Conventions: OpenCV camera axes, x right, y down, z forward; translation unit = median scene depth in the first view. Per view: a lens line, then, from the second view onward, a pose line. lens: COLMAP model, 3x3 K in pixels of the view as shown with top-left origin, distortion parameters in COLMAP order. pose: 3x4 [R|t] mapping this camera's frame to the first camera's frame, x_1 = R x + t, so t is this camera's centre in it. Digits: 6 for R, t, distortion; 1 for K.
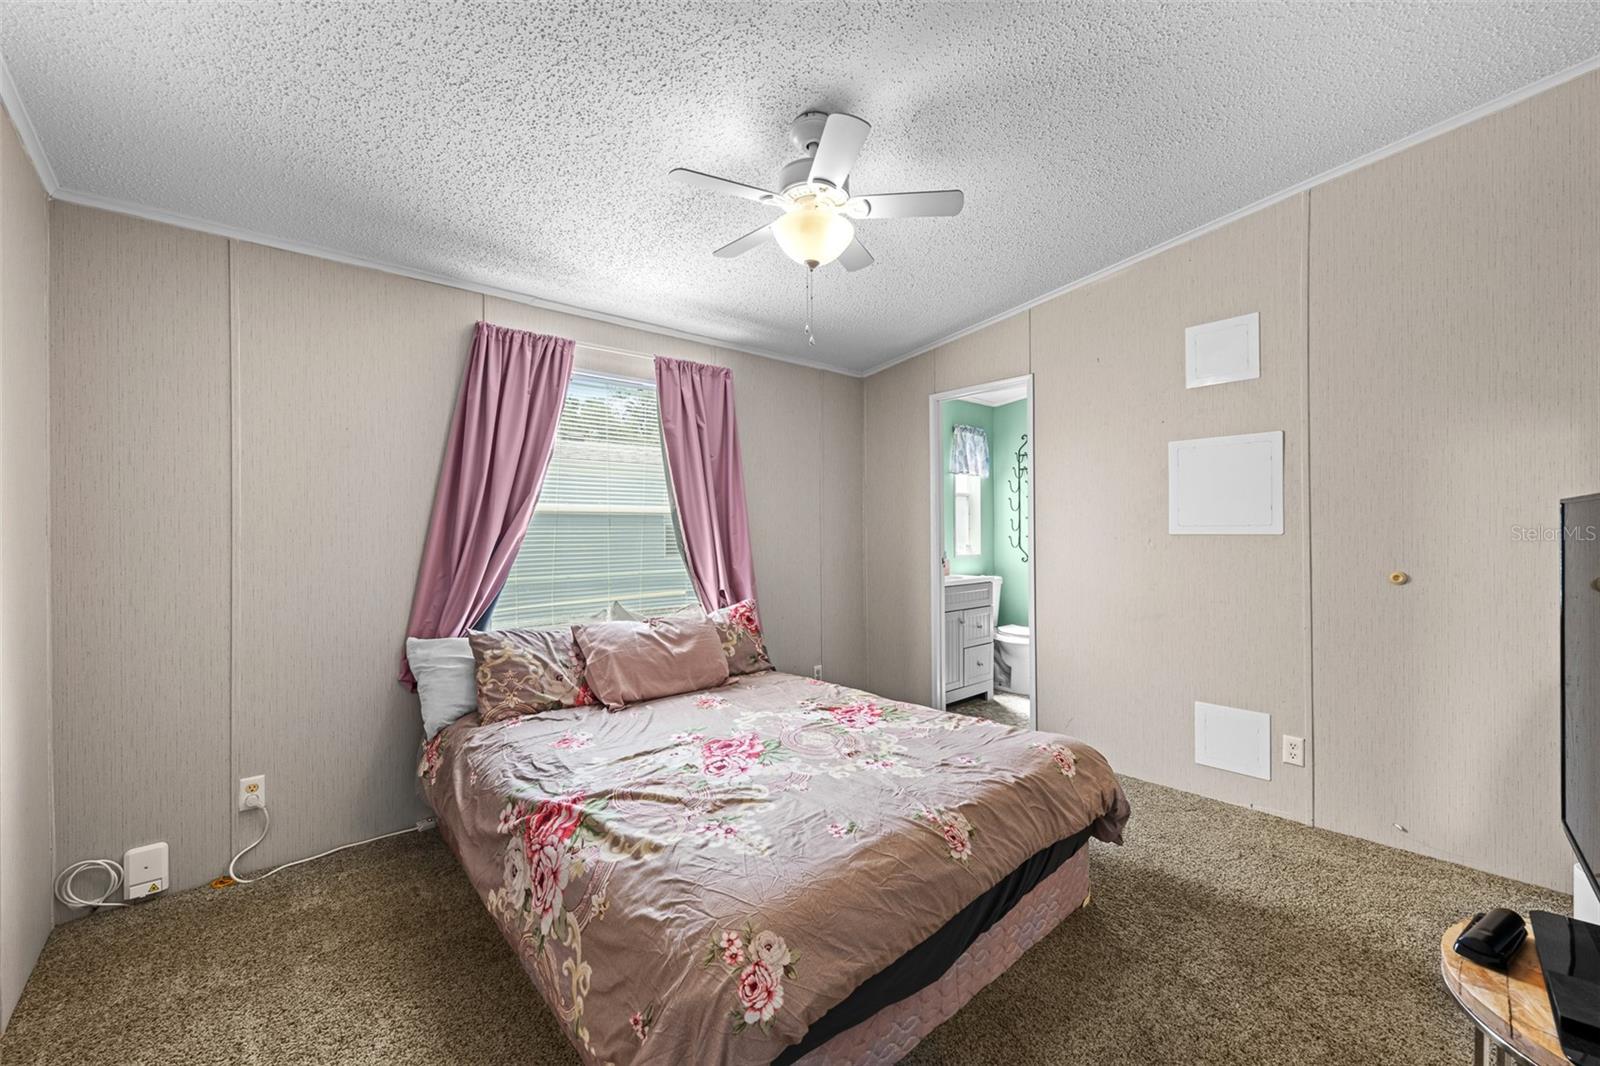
lens RADIAL K [[640.8, 0, 802.6], [0, 640.8, 522.8], [0, 0, 1]] dist [-0.002362, 0.001014]
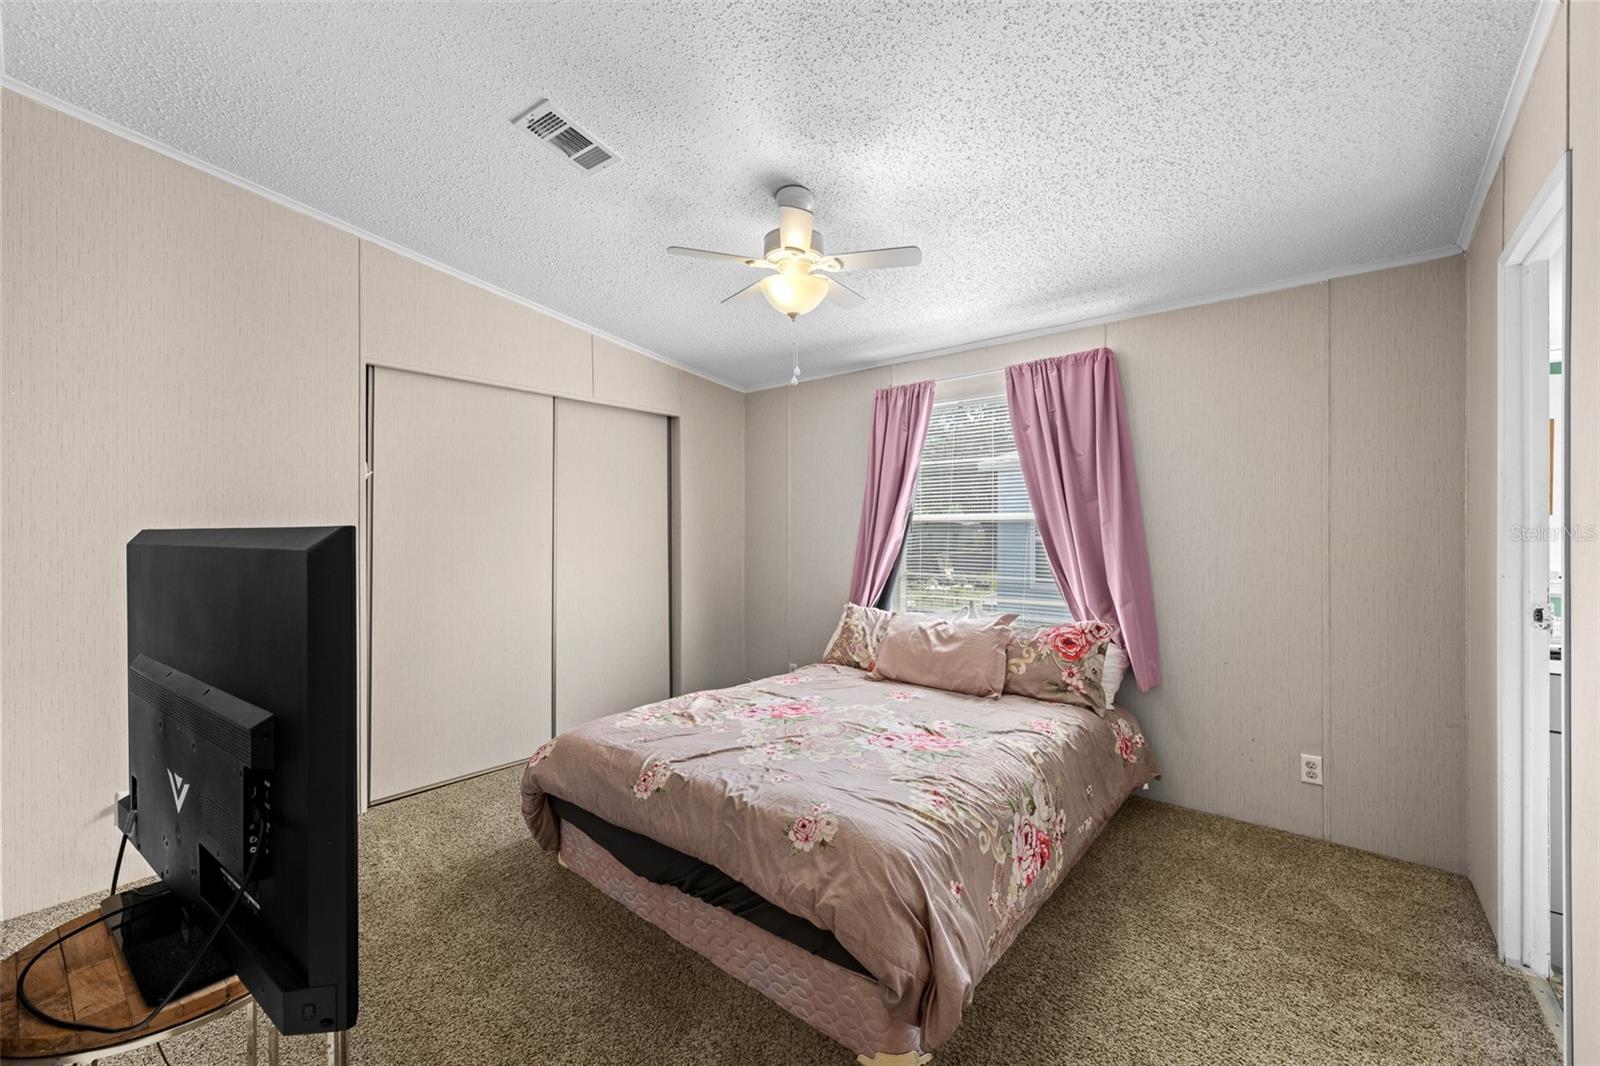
lens RADIAL K [[640.8, 0, 803.8], [0, 640.8, 537.1], [0, 0, 1]] dist [-0.002362, 0.001014]
pose [[0.153104, 0.022932, -0.987944, 1.110183], [0.016583, 0.999530, 0.025770, -0.032381], [0.988071, -0.020328, 0.152652, 0.786654]]
